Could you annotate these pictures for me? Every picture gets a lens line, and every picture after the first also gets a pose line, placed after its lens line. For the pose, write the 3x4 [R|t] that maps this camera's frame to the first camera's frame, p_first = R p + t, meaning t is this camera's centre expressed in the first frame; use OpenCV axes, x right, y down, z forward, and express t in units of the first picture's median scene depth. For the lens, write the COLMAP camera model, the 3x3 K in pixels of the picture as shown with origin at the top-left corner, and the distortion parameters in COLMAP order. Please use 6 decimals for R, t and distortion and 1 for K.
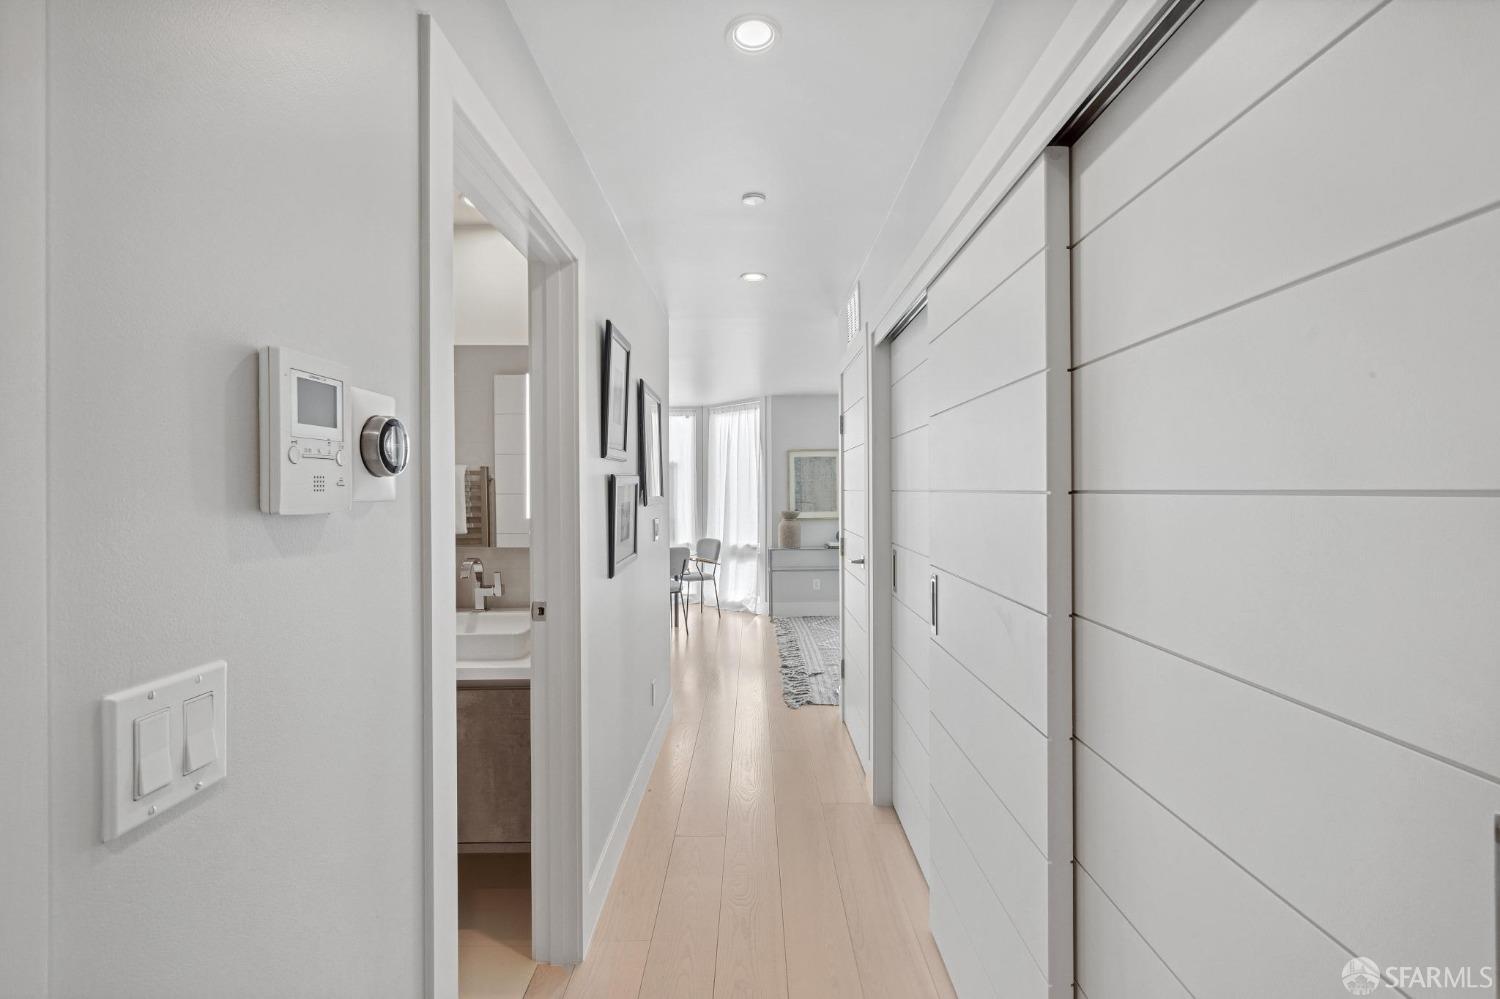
lens RADIAL K [[637.1, 0, 750.1], [0, 637.1, 477.2], [0, 0, 1]] dist [-0.001151, -0.000408]
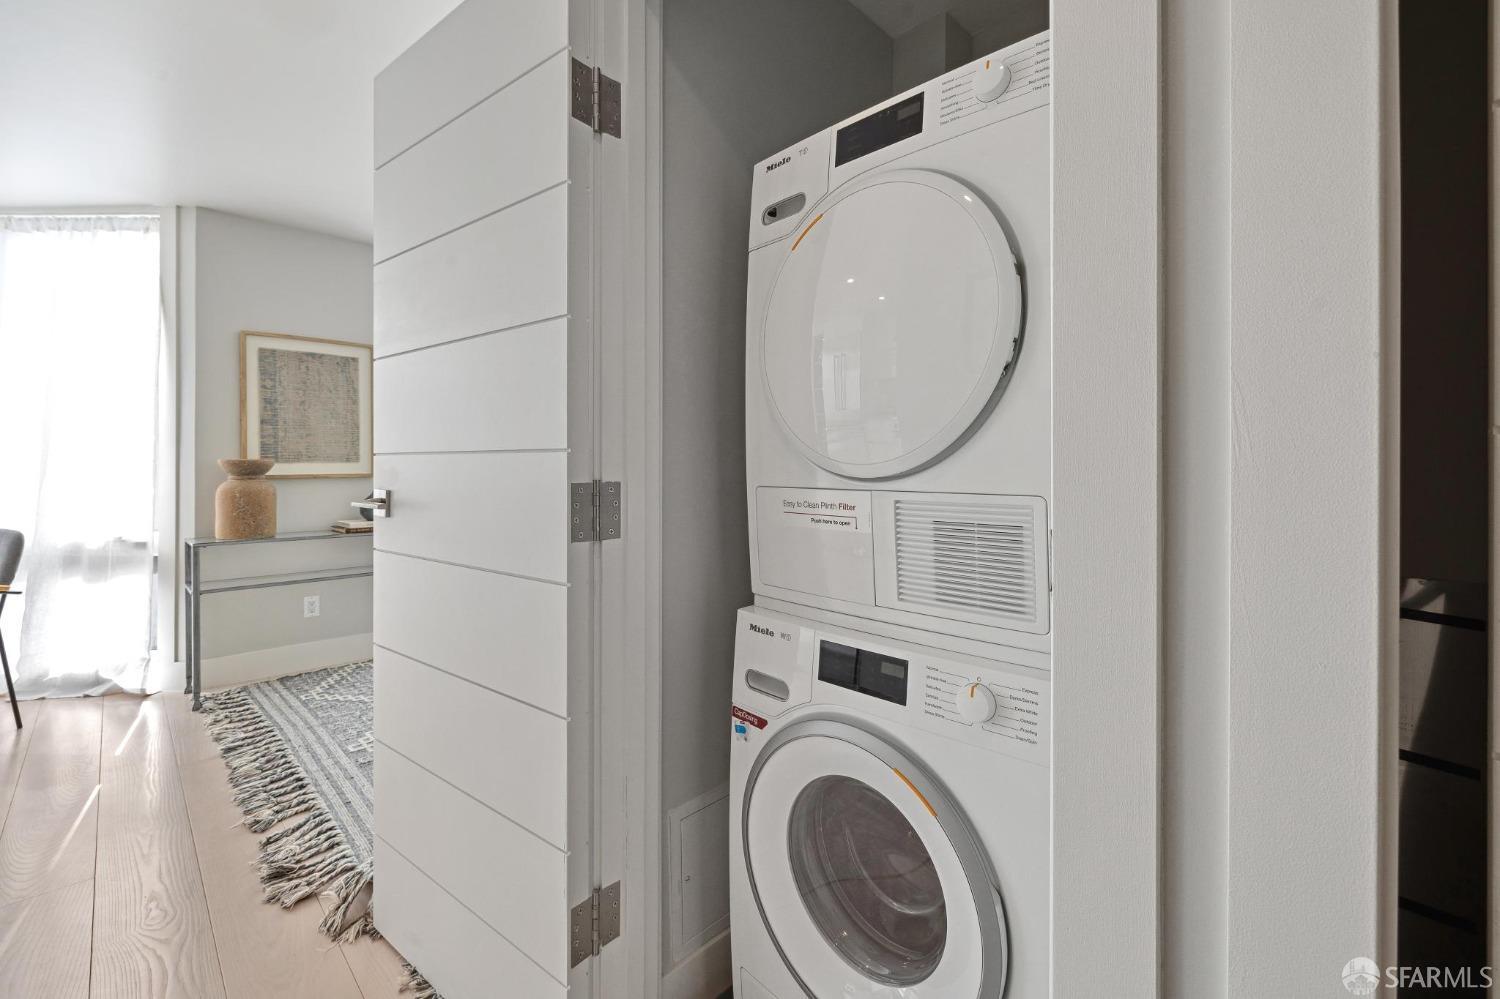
lens RADIAL K [[640.3, 0, 752.9], [0, 640.3, 465.1], [0, 0, 1]] dist [0.001188, 0.000503]
pose [[0.707227, 0.004456, 0.706973, -0.007872], [-0.018678, 0.999749, 0.012384, 0.043661], [-0.706740, -0.021963, 0.707132, 0.396250]]
